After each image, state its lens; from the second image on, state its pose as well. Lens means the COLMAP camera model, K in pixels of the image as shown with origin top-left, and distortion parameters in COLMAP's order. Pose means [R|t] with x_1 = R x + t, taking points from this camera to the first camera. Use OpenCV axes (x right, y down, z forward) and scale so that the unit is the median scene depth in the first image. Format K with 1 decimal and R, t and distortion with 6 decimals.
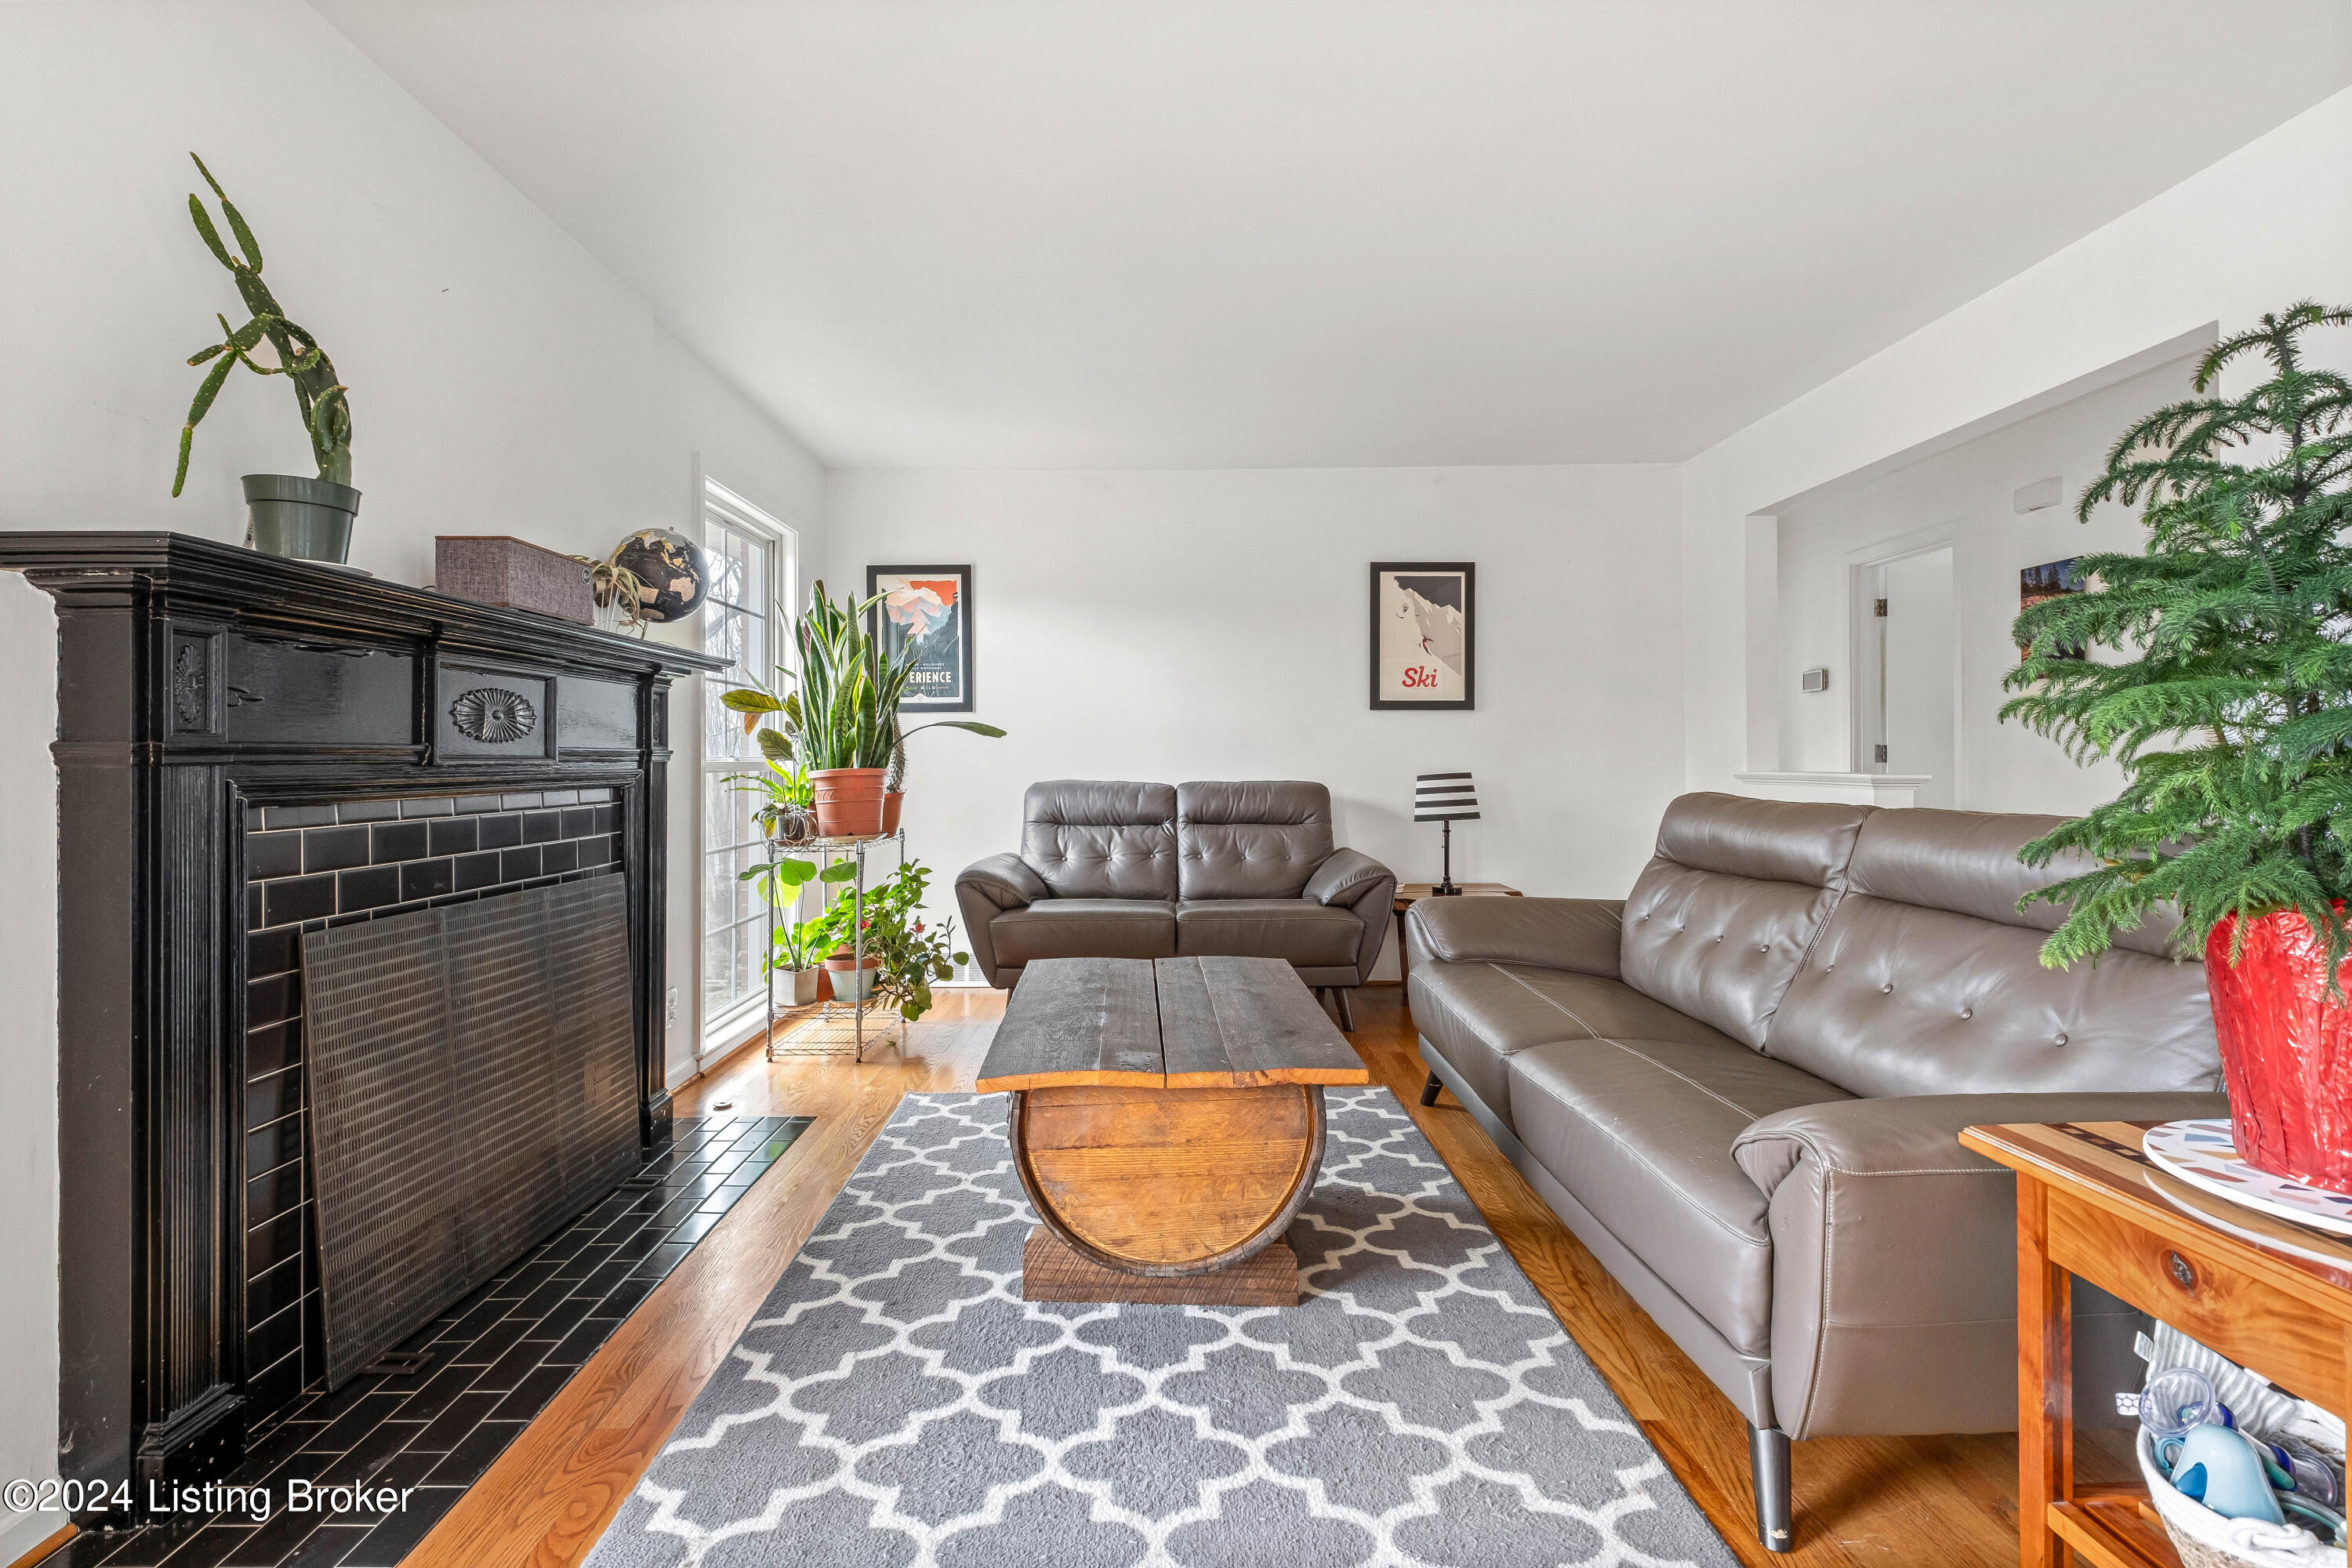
lens RADIAL K [[1021.9, 0, 1175.3], [0, 1021.9, 763.0], [0, 0, 1]] dist [-0.018289, -0.000001]
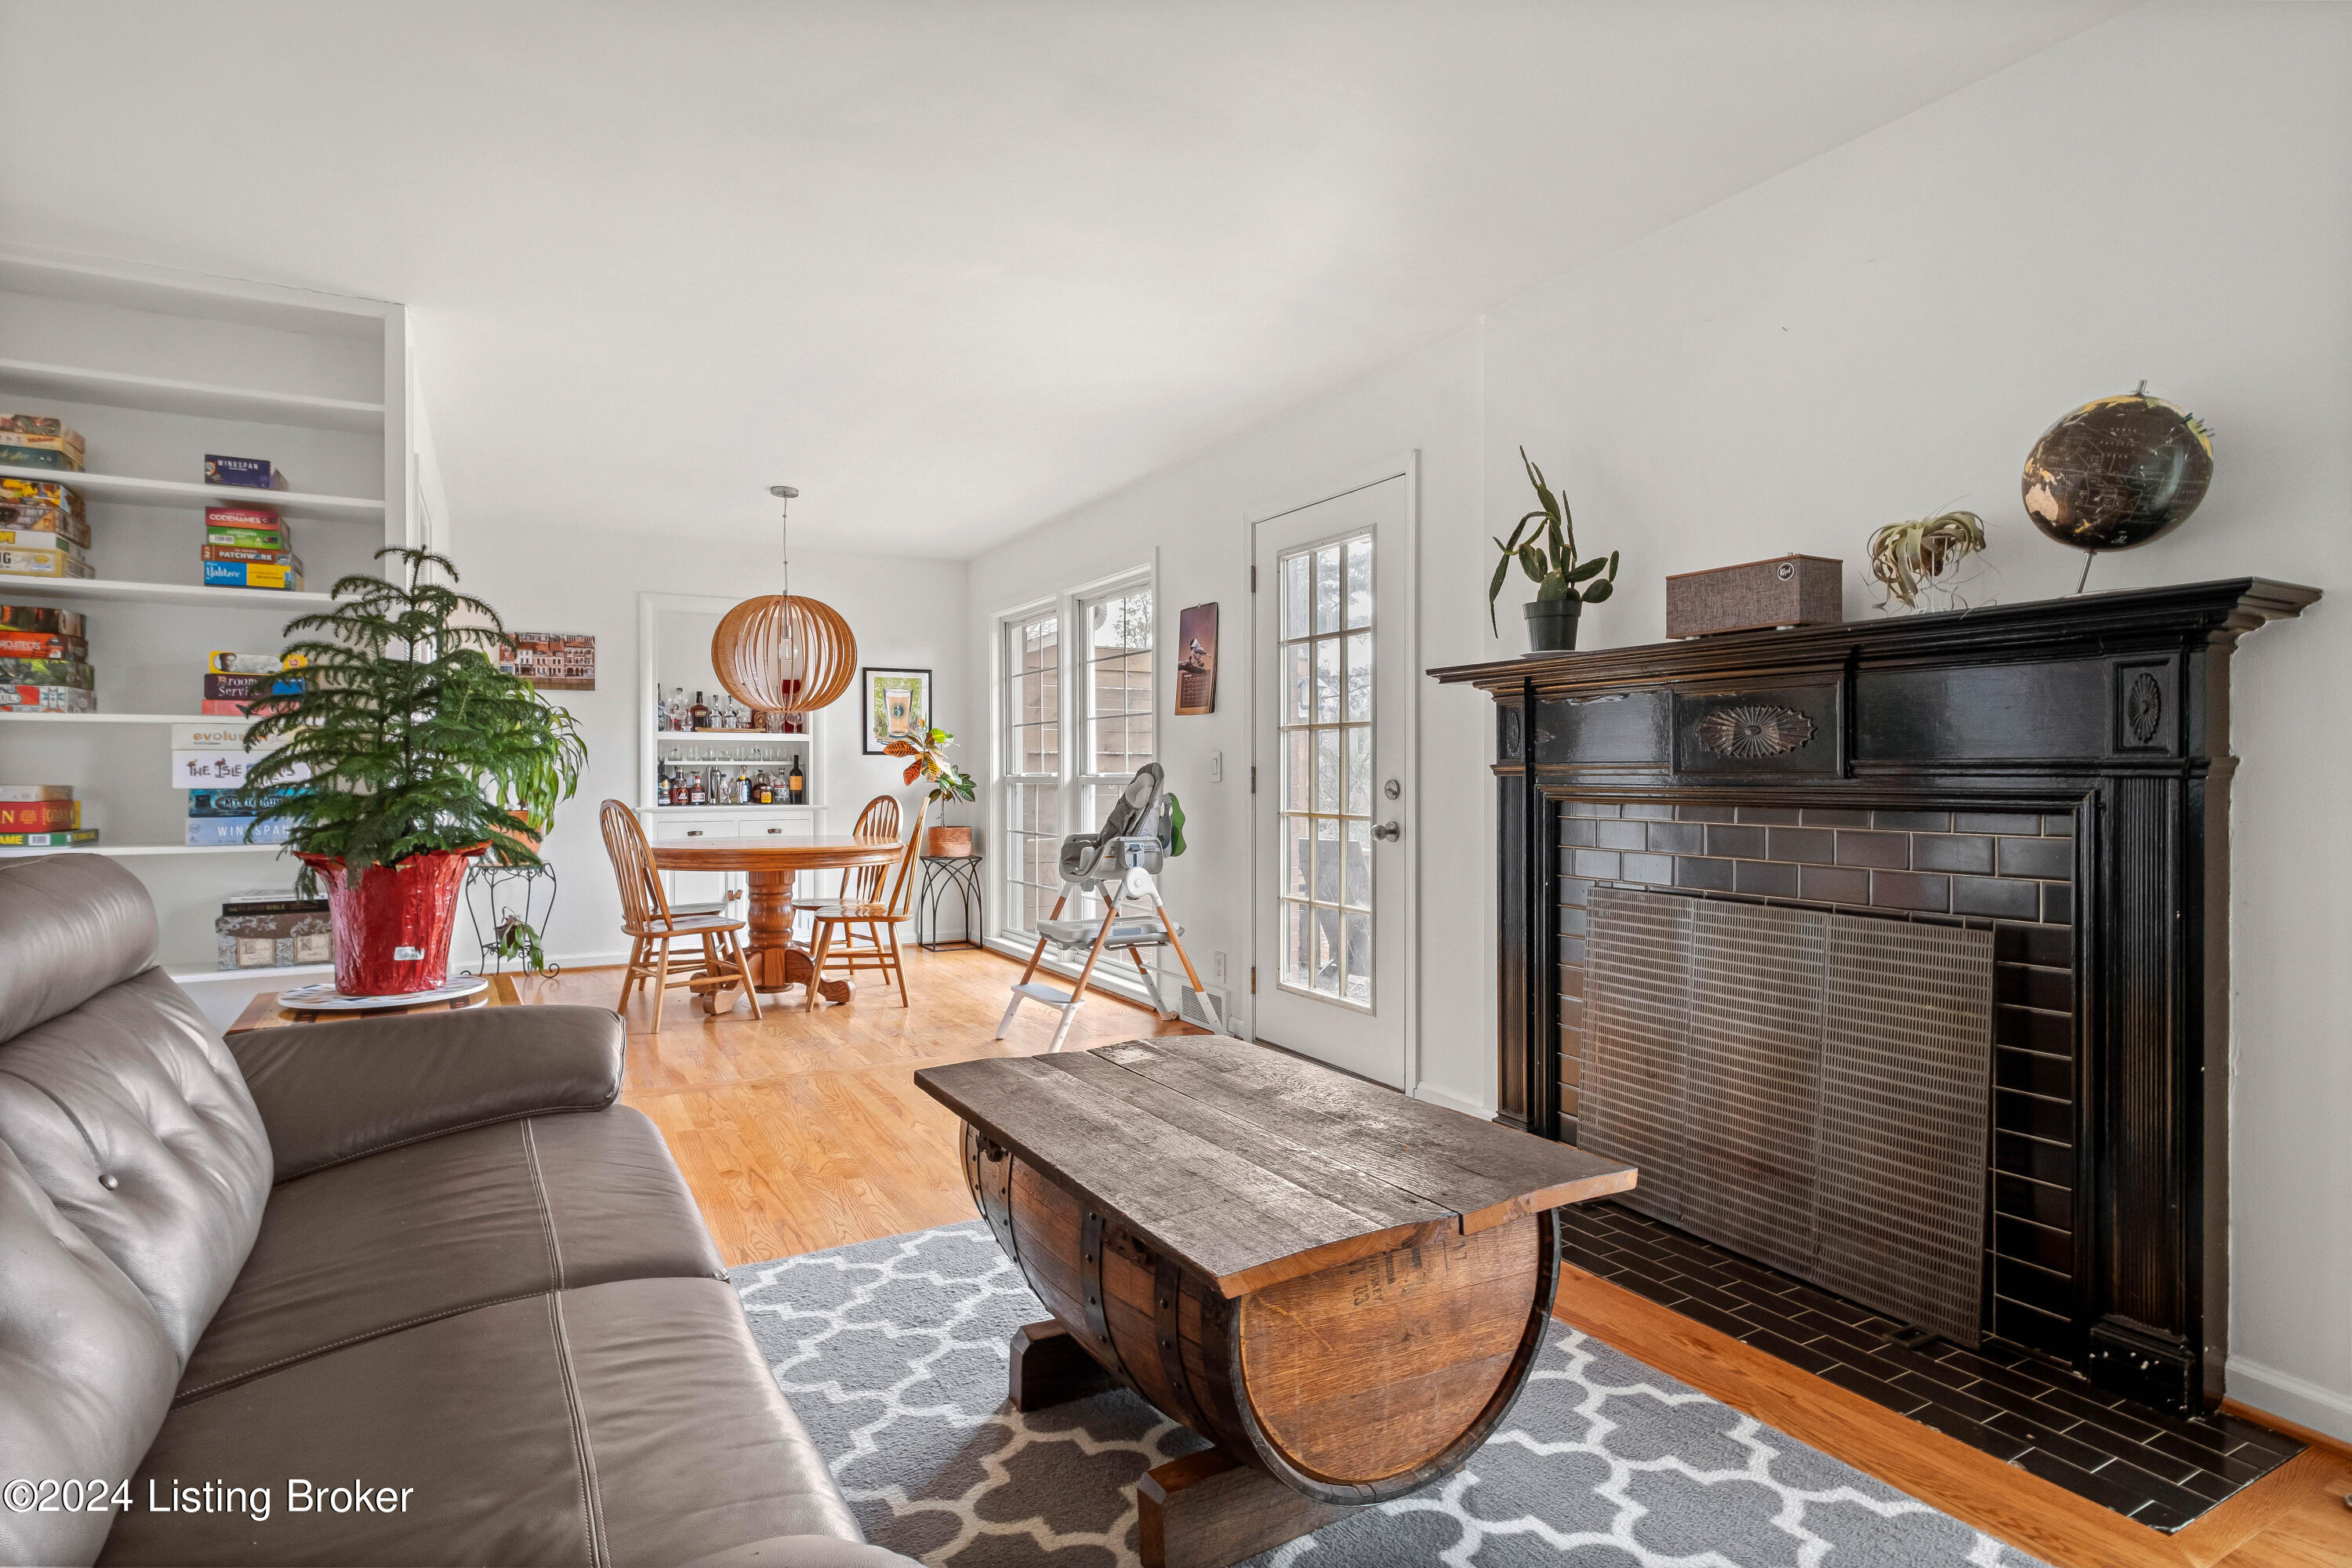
lens RADIAL K [[1196.4, 0, 1176.0], [0, 1196.4, 784.0], [0, 0, 1]] dist [-0.020364, -0.000108]
pose [[-0.875837, 0.011312, -0.482474, 0.203962], [0.002028, 0.999803, 0.019760, -0.008229], [0.482602, 0.016328, -0.875687, 0.823394]]
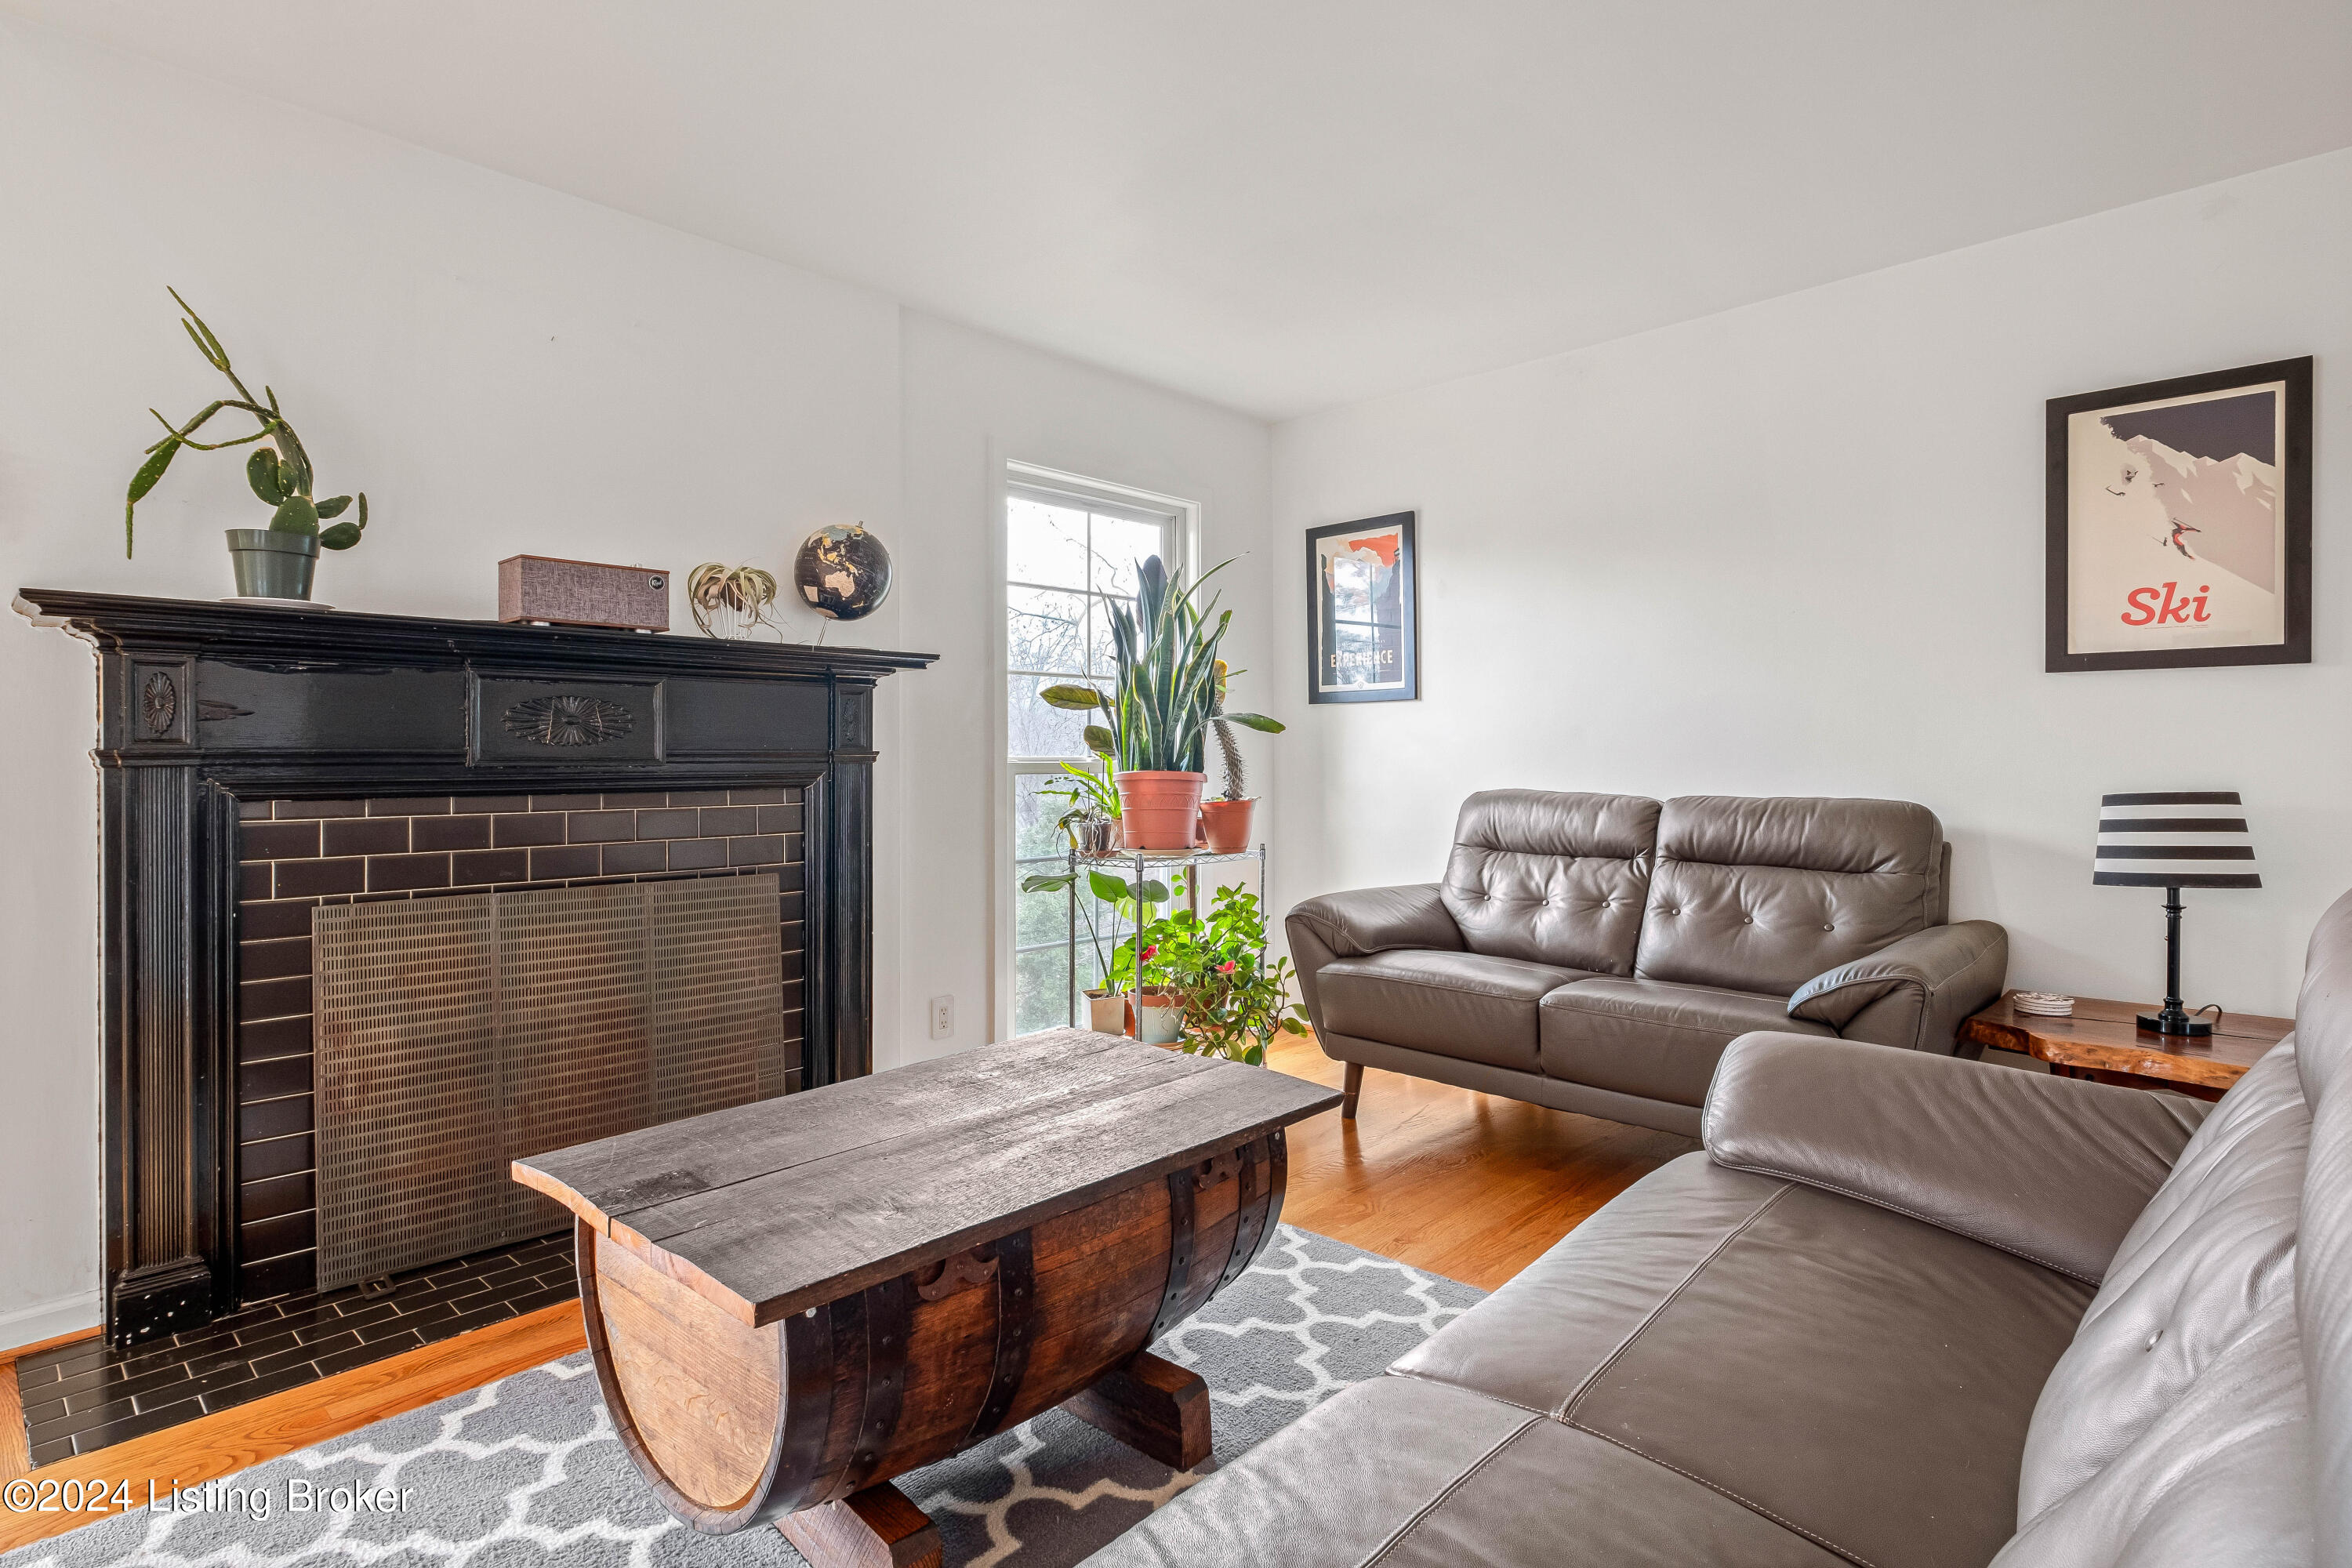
lens RADIAL K [[1157.0, 0, 1171.1], [0, 1157.0, 762.6], [0, 0, 1]] dist [-0.003477, -0.001568]
pose [[0.725793, 0.005228, -0.687893, 0.298263], [-0.004328, 0.999986, 0.003032, -0.004113], [0.687899, 0.000777, 0.725806, 0.251833]]
